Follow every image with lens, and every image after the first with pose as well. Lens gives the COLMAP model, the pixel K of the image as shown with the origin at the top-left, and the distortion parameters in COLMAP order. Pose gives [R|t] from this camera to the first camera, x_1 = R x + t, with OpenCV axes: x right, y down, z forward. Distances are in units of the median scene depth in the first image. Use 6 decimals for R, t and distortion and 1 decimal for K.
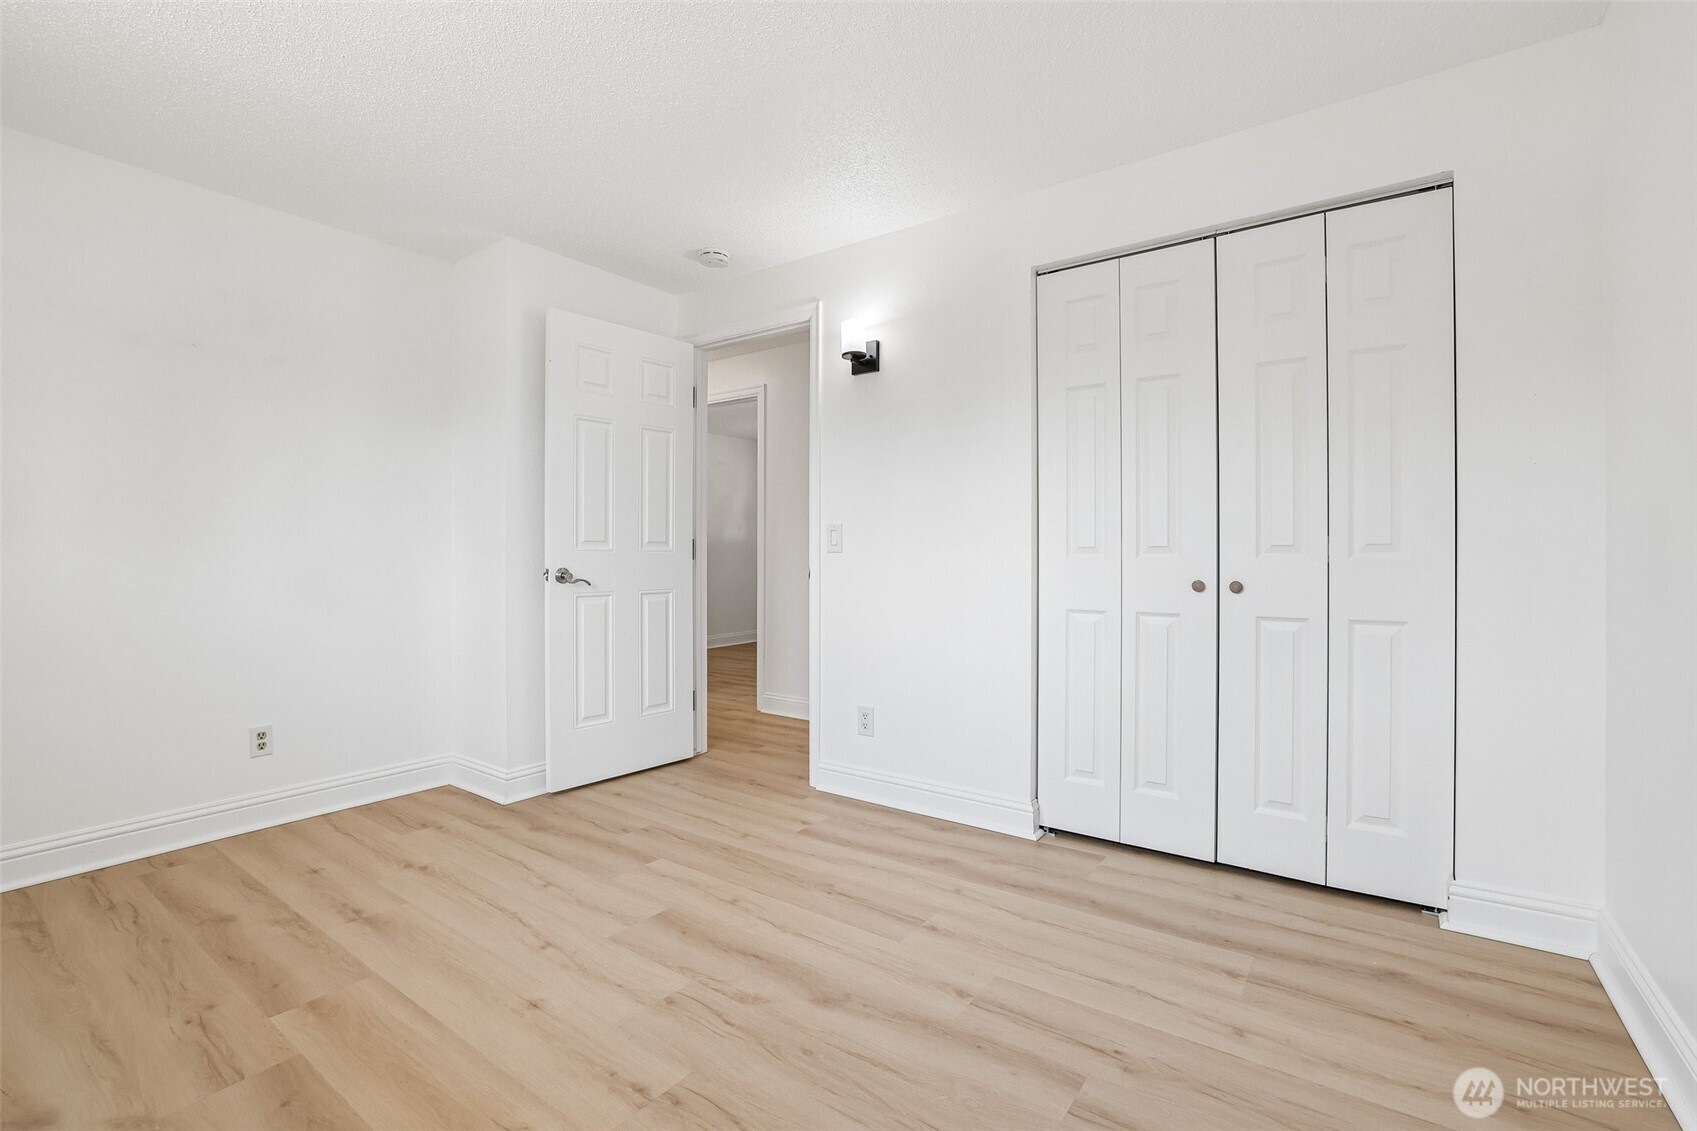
lens RADIAL K [[737.4, 0, 850.6], [0, 737.4, 561.9], [0, 0, 1]] dist [-0.014869, 0.003008]
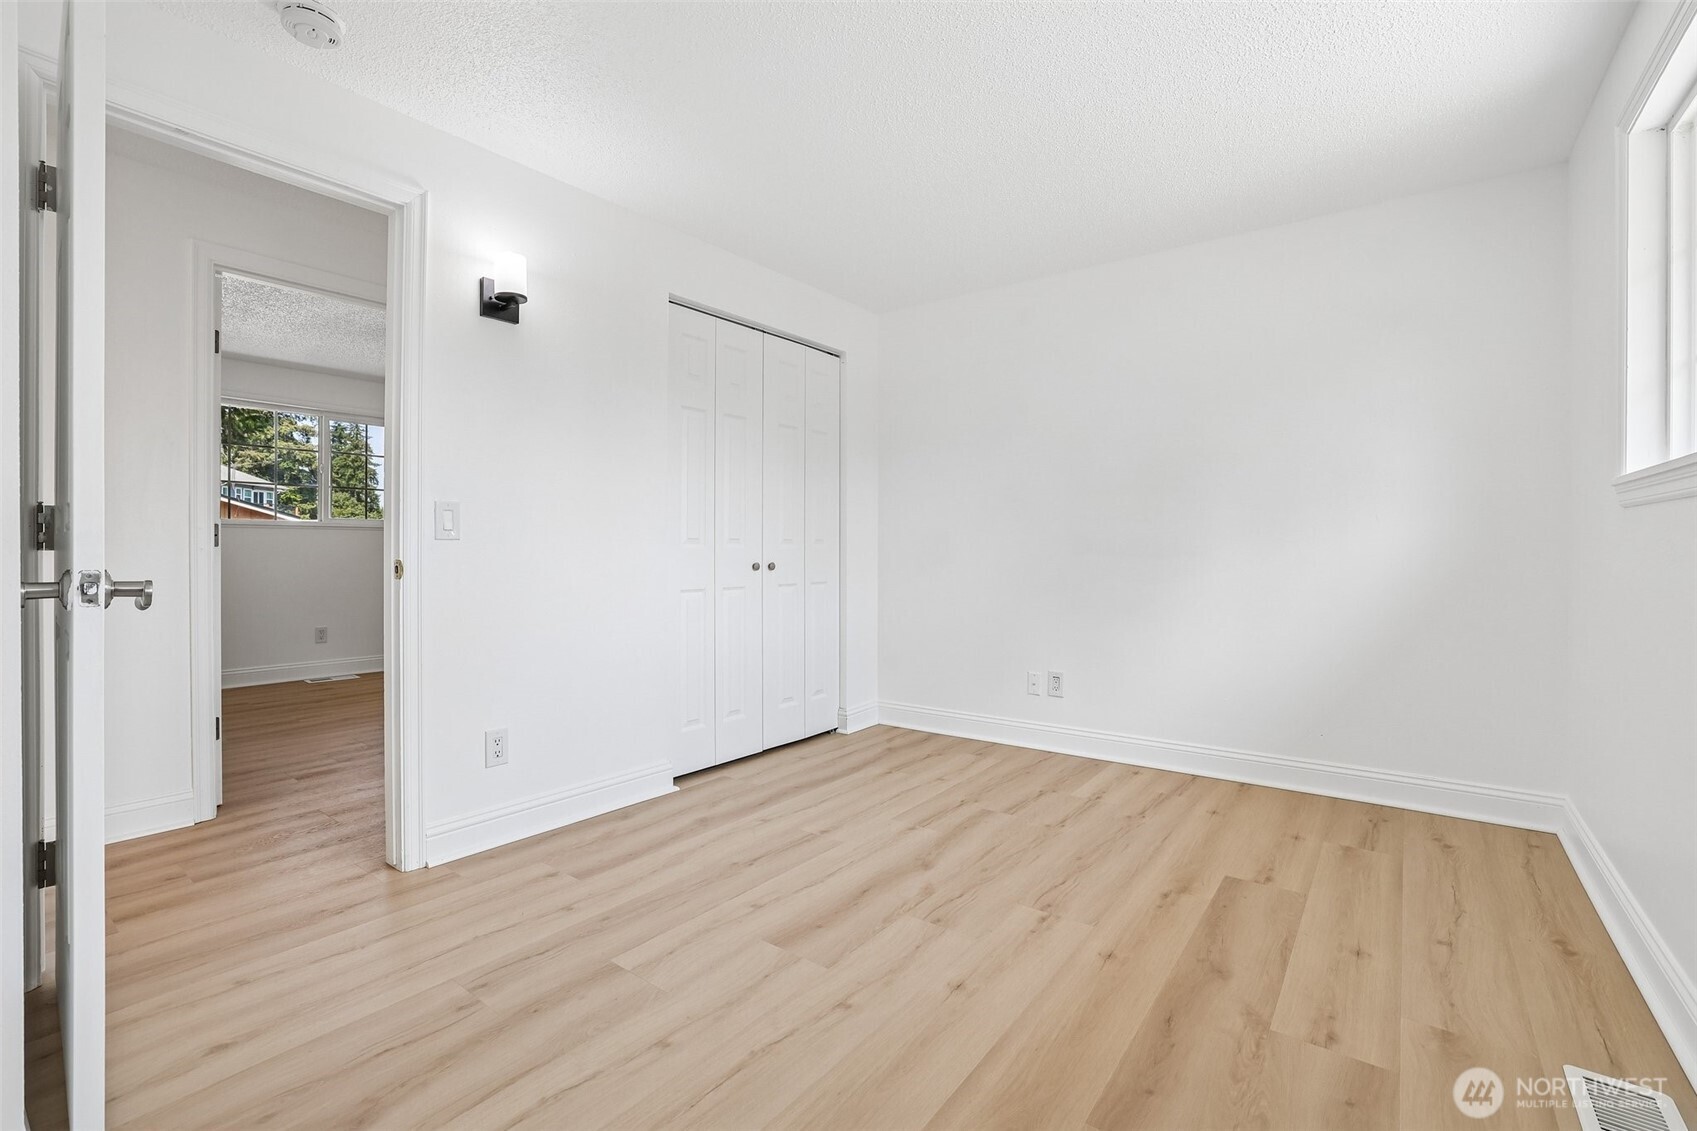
lens RADIAL K [[737.4, 0, 852.0], [0, 737.4, 564.4], [0, 0, 1]] dist [-0.014869, 0.003008]
pose [[0.022471, -0.012608, 0.999668, -1.112582], [-0.004668, 0.999908, 0.012716, 0.008587], [-0.999737, -0.004952, 0.022410, 0.869918]]
